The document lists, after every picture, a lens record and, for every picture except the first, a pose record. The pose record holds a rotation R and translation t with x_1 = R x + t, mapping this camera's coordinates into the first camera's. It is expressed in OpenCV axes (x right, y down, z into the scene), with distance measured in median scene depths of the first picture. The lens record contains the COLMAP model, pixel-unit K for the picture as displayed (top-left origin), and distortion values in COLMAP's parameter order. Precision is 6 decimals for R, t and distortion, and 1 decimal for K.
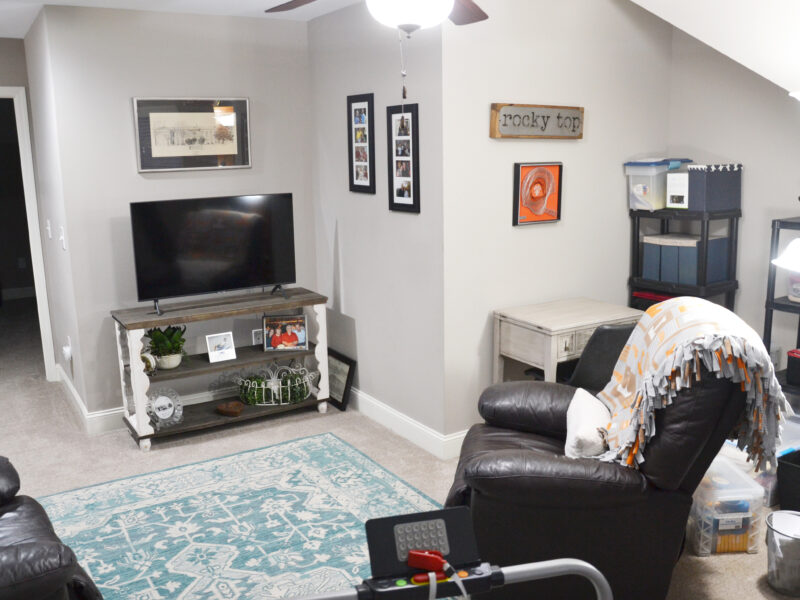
lens RADIAL K [[732.7, 0, 423.5], [0, 732.7, 302.1], [0, 0, 1]] dist [-0.117421, 0.015941]
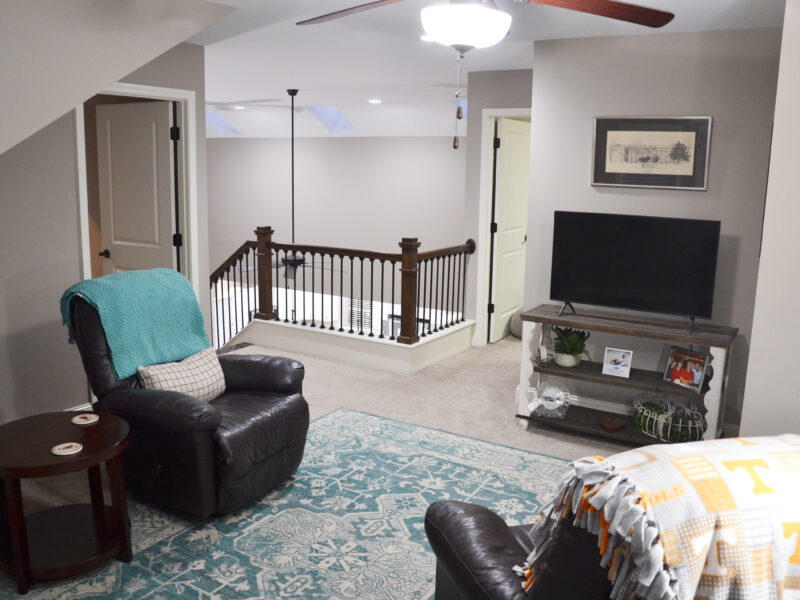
lens RADIAL K [[732.7, 0, 423.5], [0, 732.7, 302.1], [0, 0, 1]] dist [-0.117421, 0.015941]
pose [[0.439732, 0.194715, -0.876768, 0.485311], [-0.211589, 0.971198, 0.109566, -0.075349], [0.872849, 0.137334, 0.468266, 0.285801]]
